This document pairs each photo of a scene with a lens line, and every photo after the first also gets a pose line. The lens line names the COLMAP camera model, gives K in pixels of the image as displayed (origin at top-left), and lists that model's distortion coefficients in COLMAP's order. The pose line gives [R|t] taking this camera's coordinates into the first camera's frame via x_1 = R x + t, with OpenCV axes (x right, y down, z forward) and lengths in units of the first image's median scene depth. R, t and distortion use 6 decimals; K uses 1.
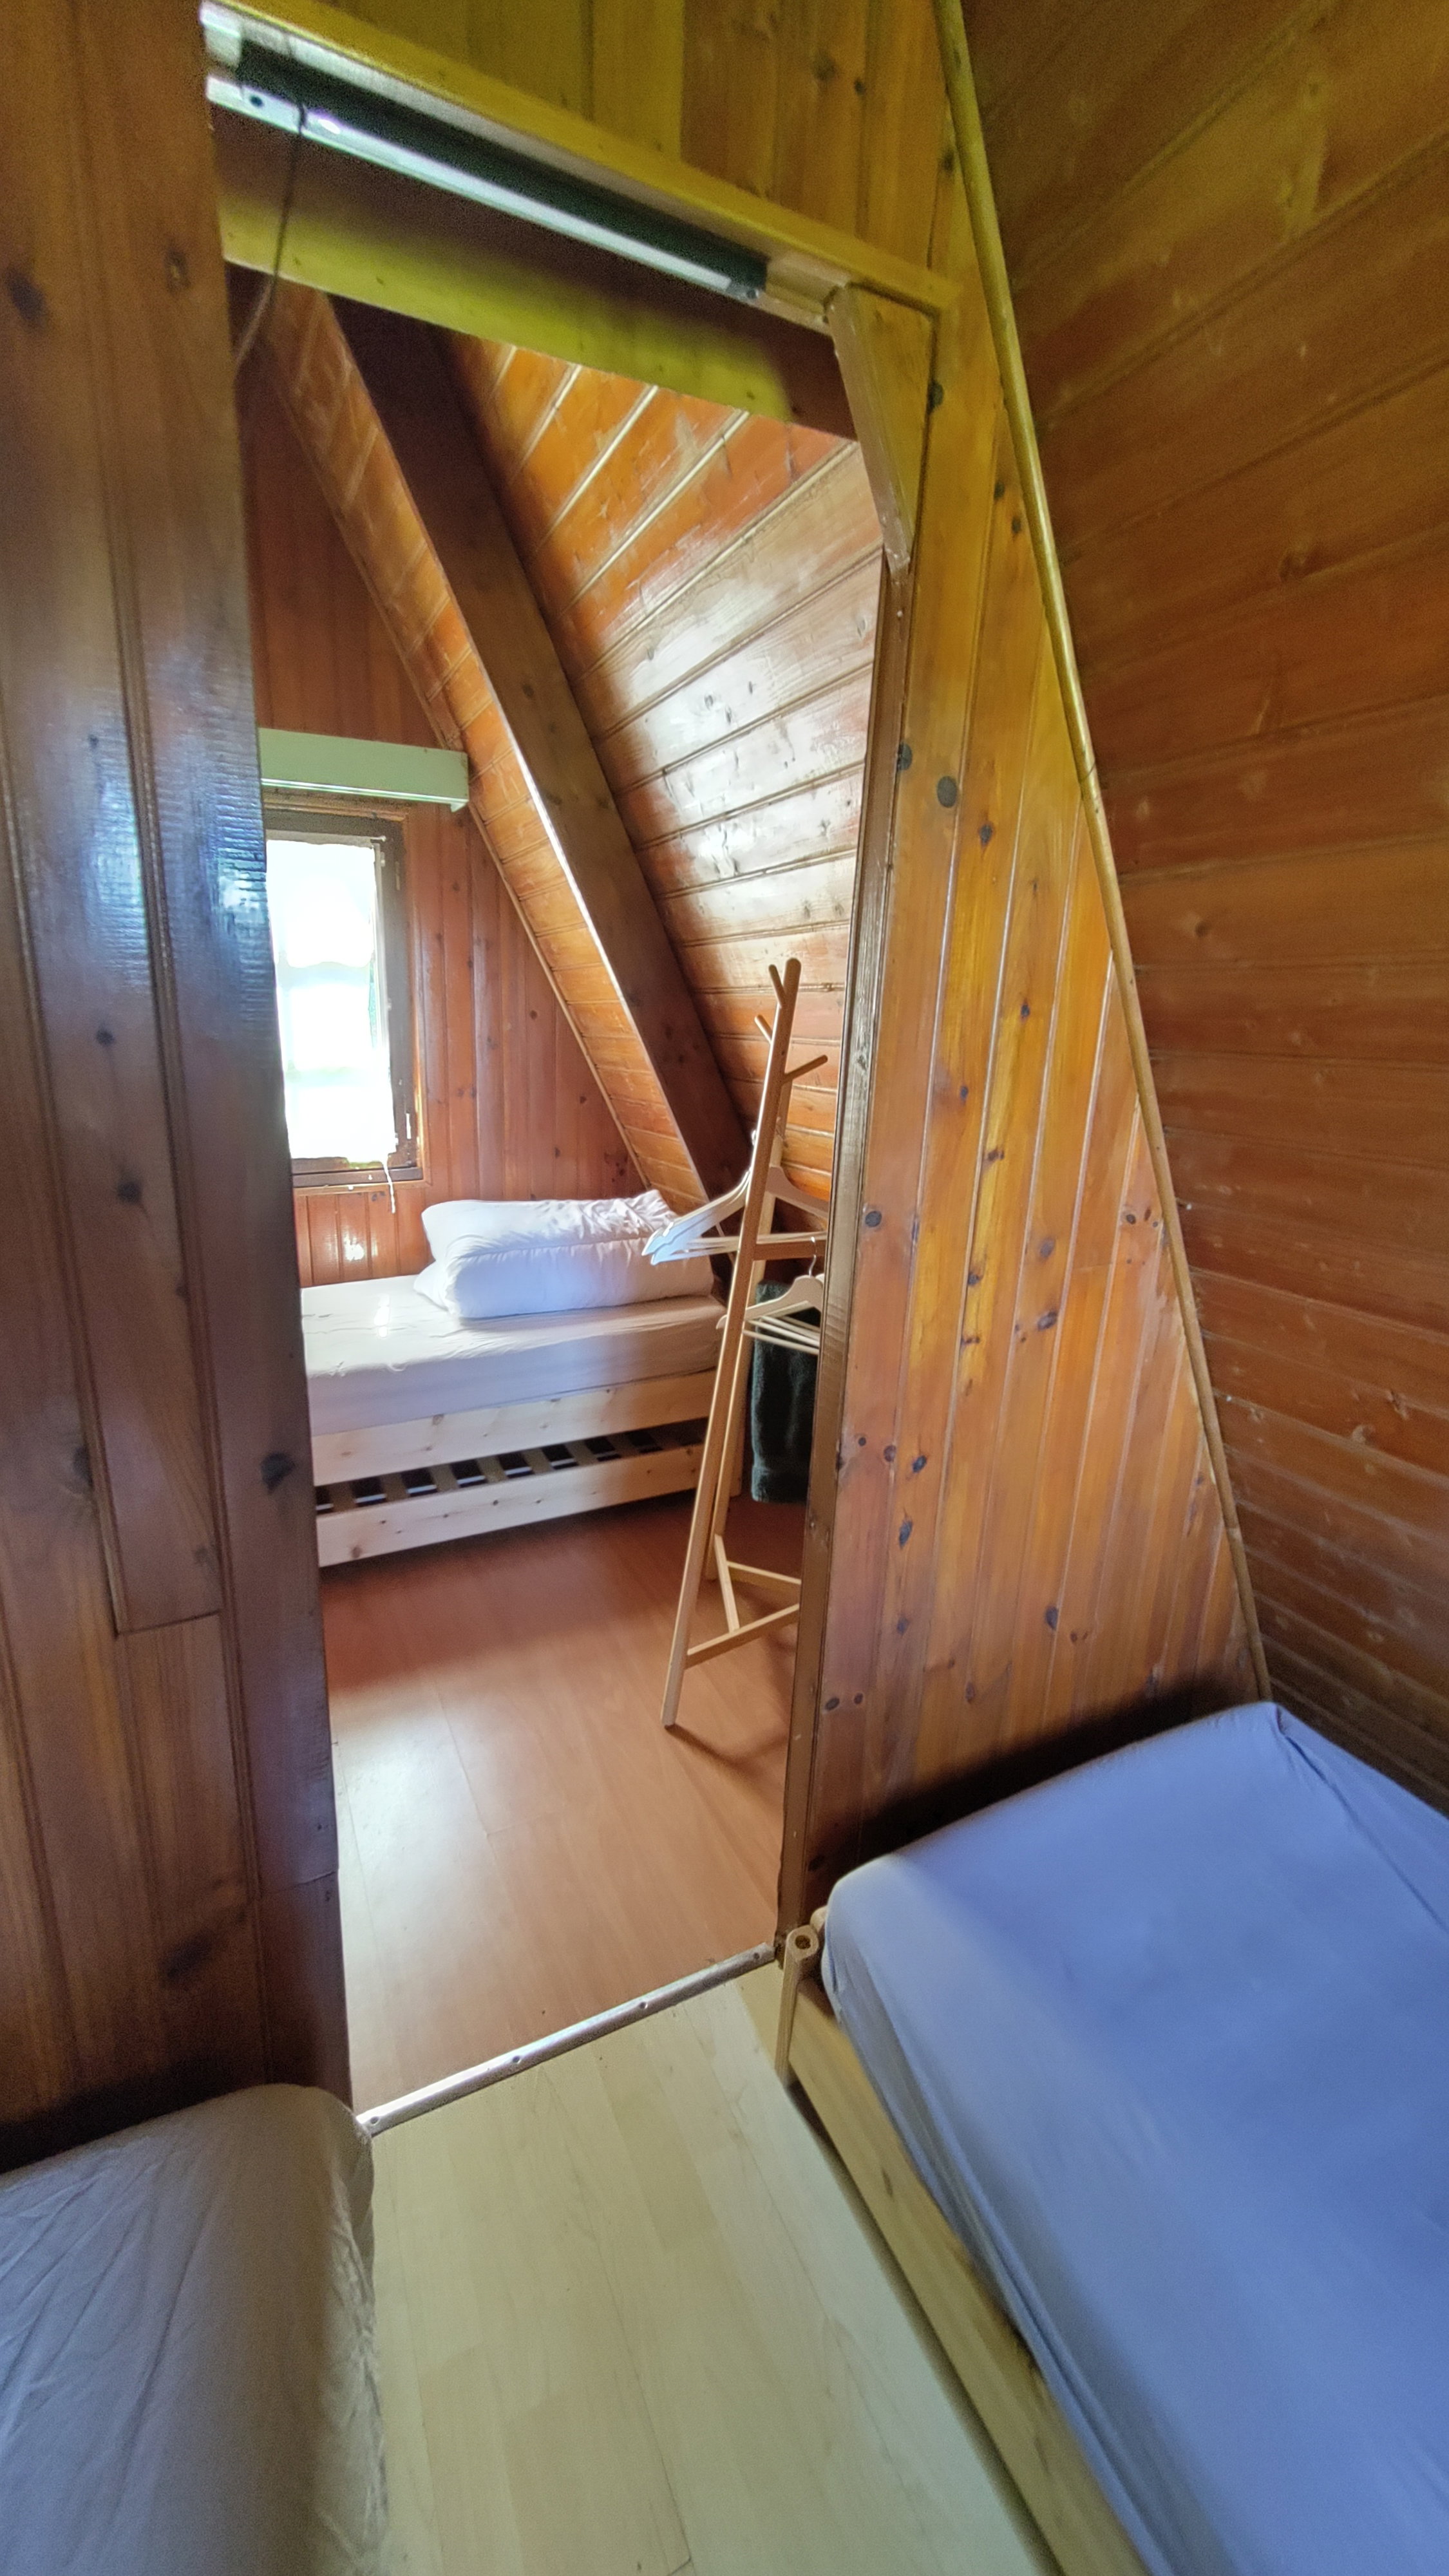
lens RADIAL K [[1010.1, 0, 724.5], [0, 1010.1, 1288.0], [0, 0, 1]] dist [-0.000317, -0.000149]
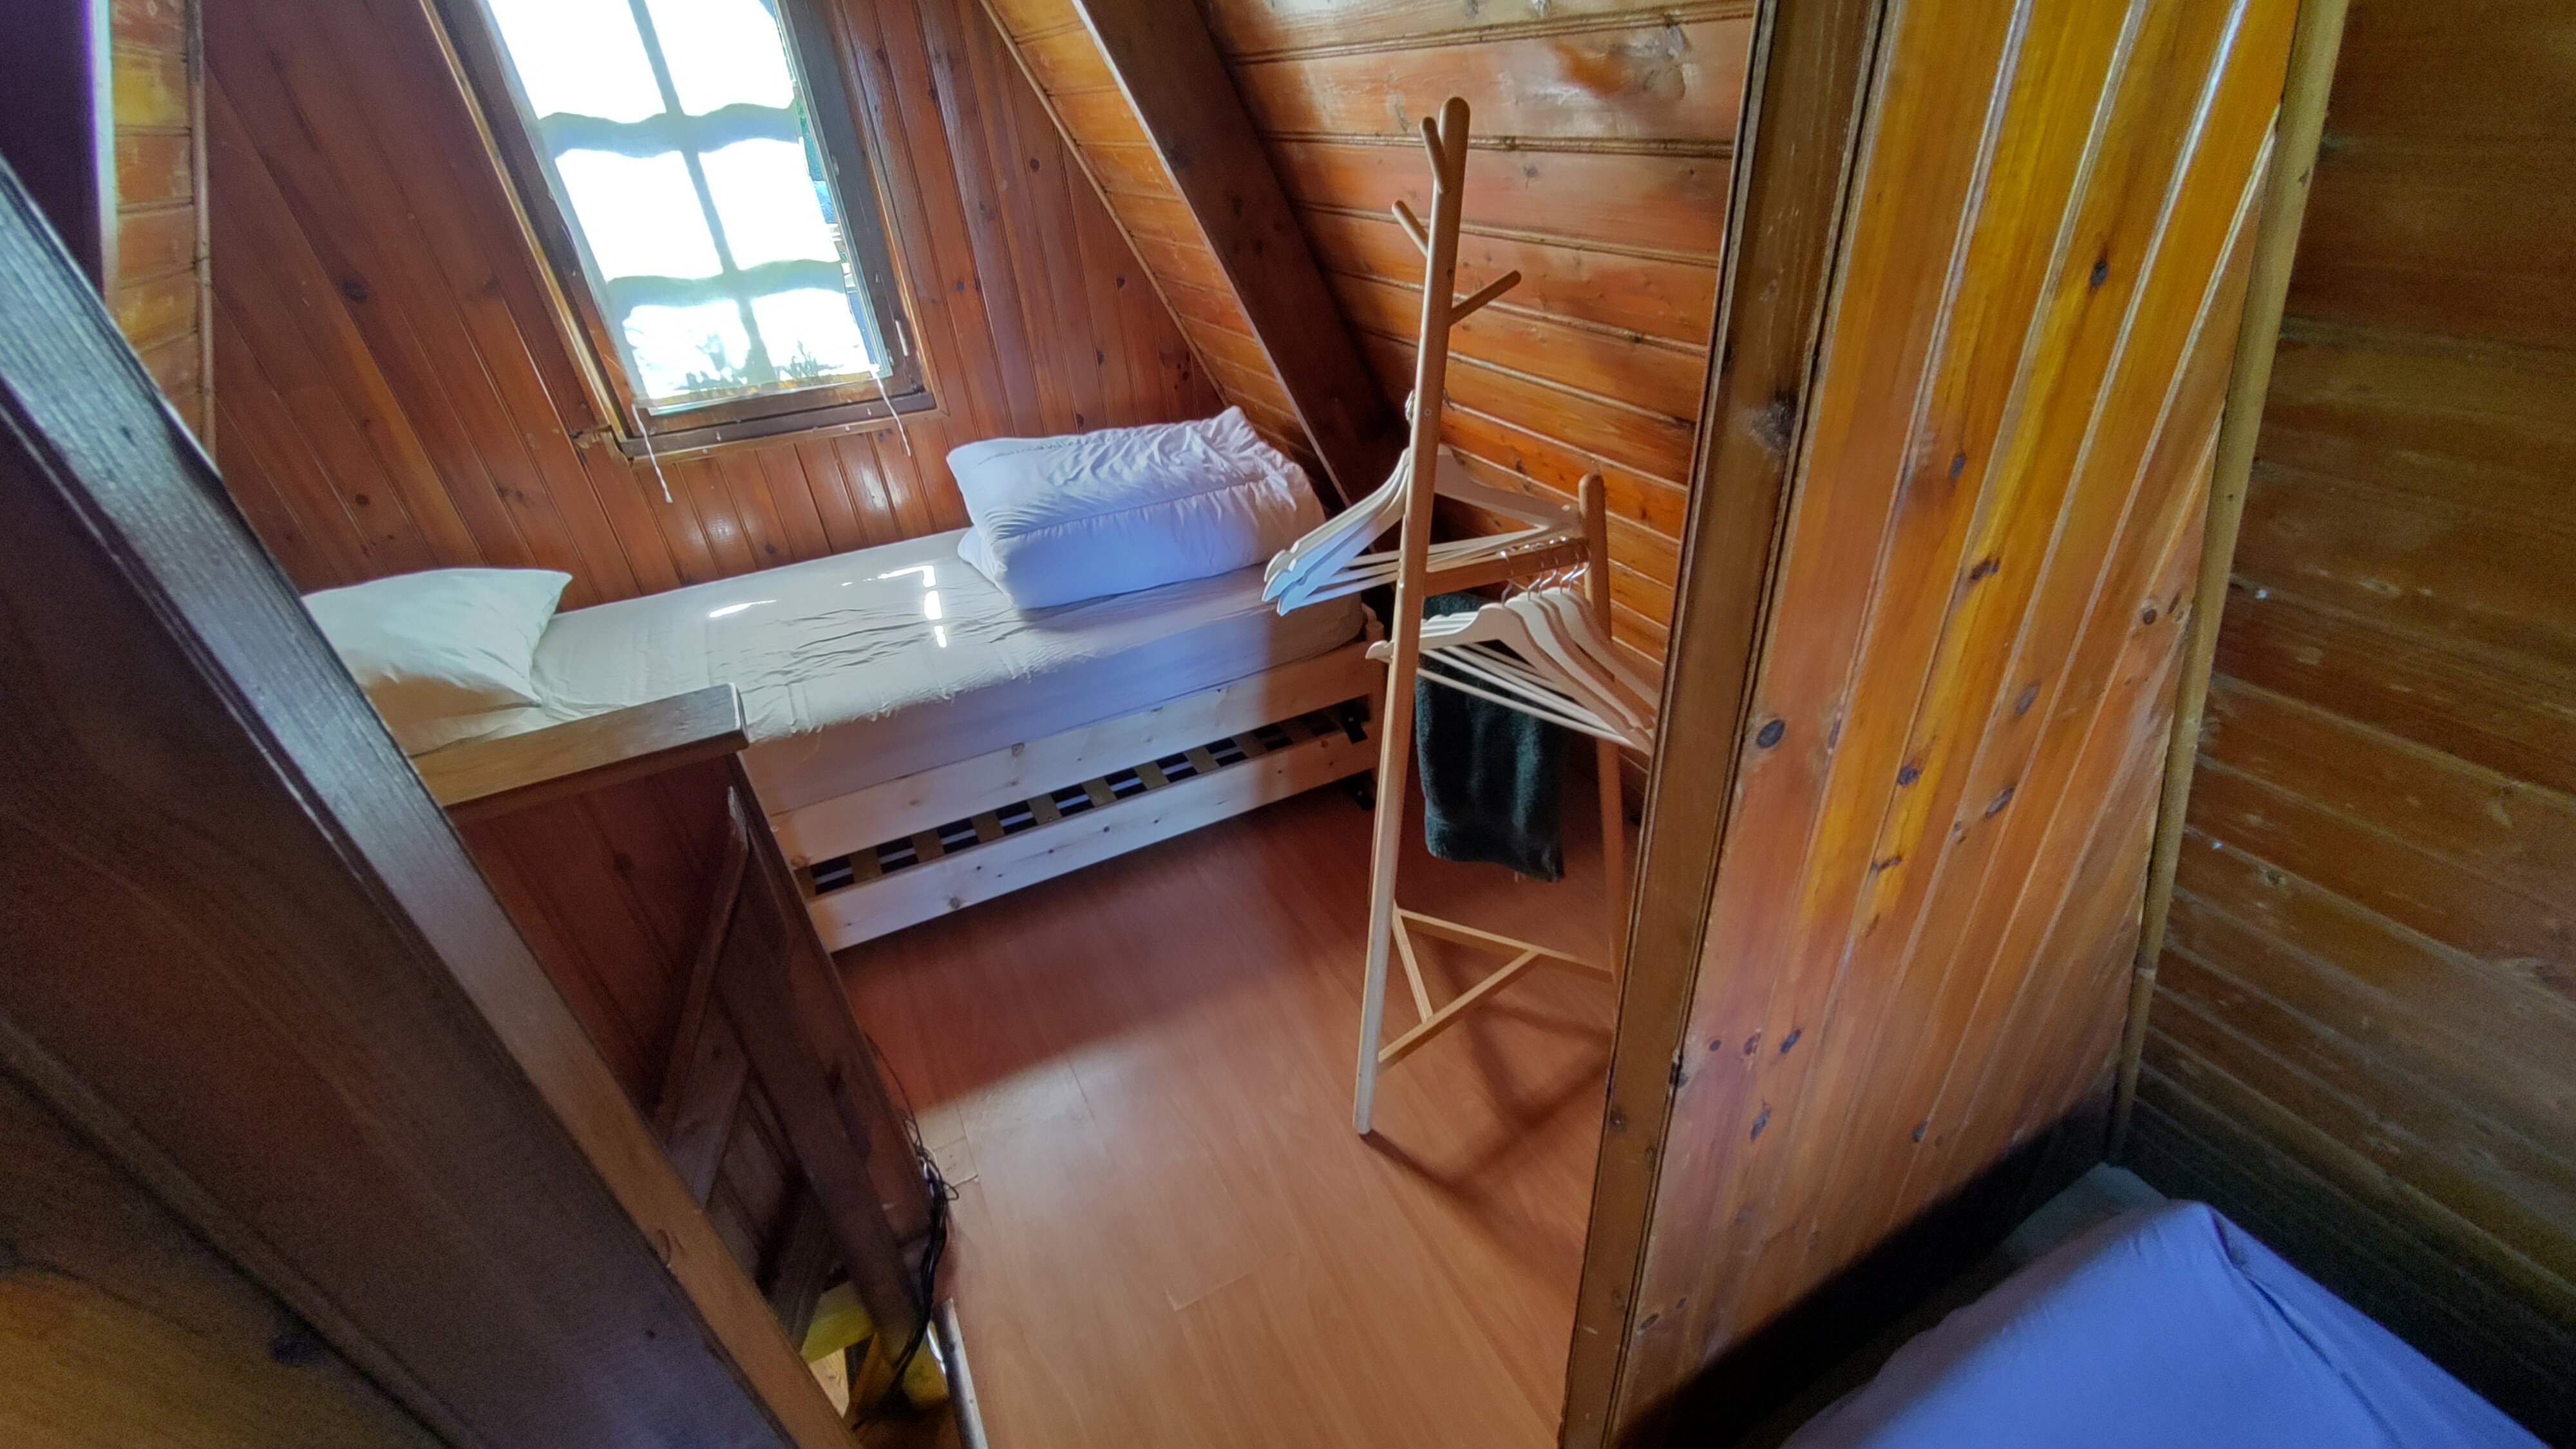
lens RADIAL K [[1010.1, 0, 1384.4], [0, 1010.1, 760.3], [0, 0, 1]] dist [-0.000317, -0.000149]
pose [[0.991979, -0.116133, 0.049906, -0.042318], [0.095060, 0.945635, 0.311026, -0.126047], [-0.083313, -0.303788, 0.949090, 0.274176]]
